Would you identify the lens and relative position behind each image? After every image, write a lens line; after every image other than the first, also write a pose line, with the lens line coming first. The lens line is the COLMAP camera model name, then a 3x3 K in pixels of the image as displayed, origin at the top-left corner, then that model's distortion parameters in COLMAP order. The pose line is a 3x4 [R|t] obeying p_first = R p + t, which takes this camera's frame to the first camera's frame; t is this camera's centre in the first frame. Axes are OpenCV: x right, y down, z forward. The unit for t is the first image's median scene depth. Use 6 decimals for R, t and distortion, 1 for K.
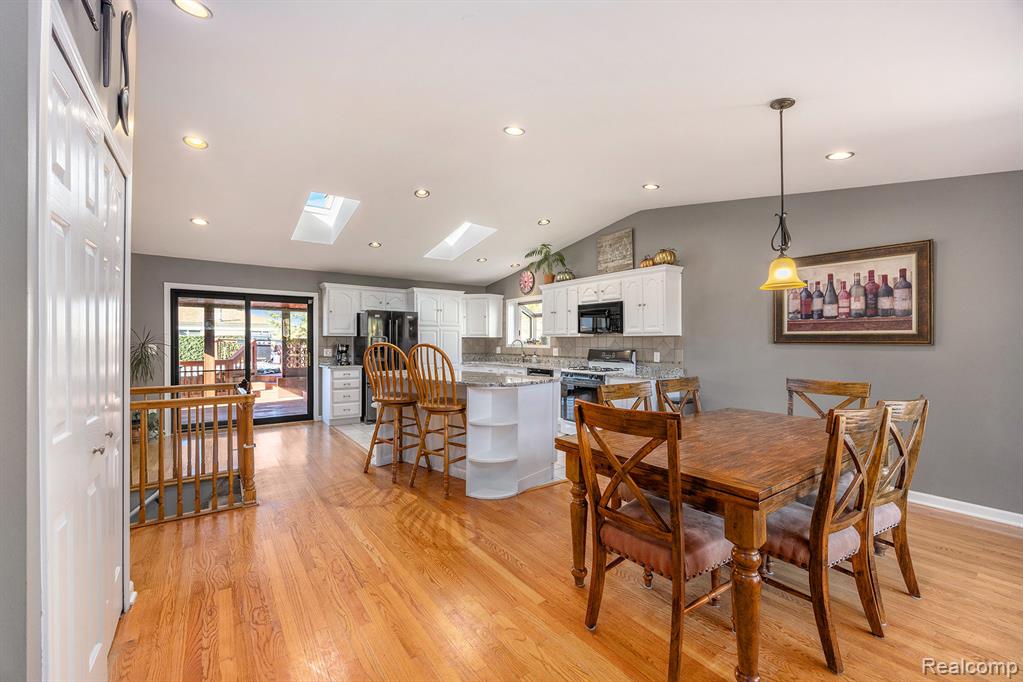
lens RADIAL K [[410.2, 0, 507.4], [0, 410.2, 346.0], [0, 0, 1]] dist [0.002408, -0.000084]
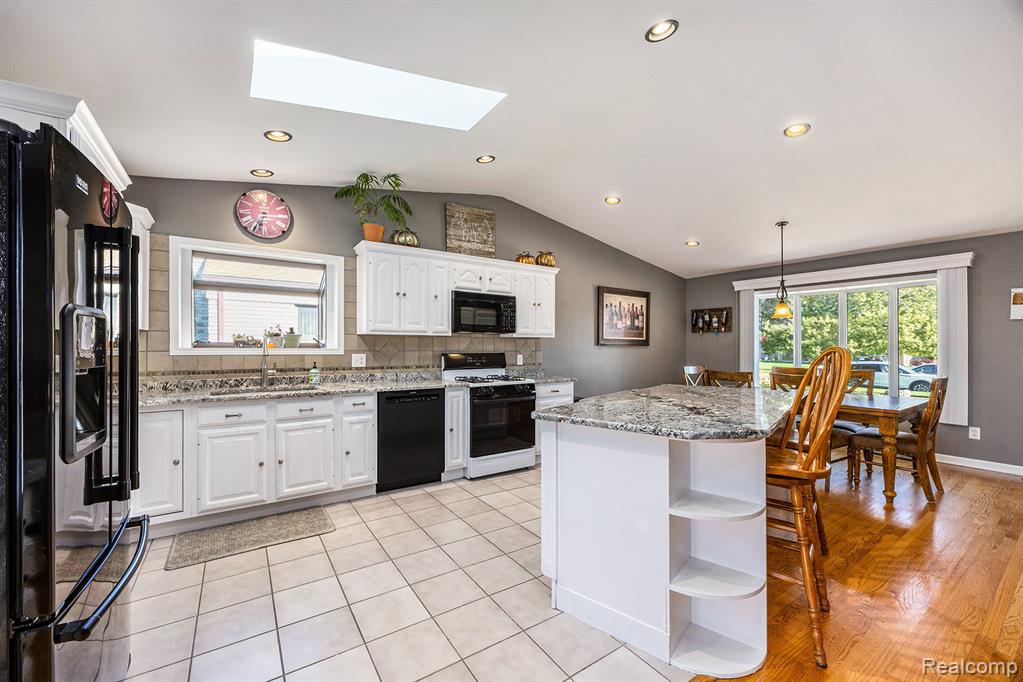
lens RADIAL K [[410.2, 0, 510.5], [0, 410.2, 341.1], [0, 0, 1]] dist [0.002408, -0.000084]
pose [[0.018090, 0.004885, 0.999824, -0.620120], [0.004381, 0.999978, -0.004965, -0.011713], [-0.999827, 0.004470, 0.018069, 1.056731]]
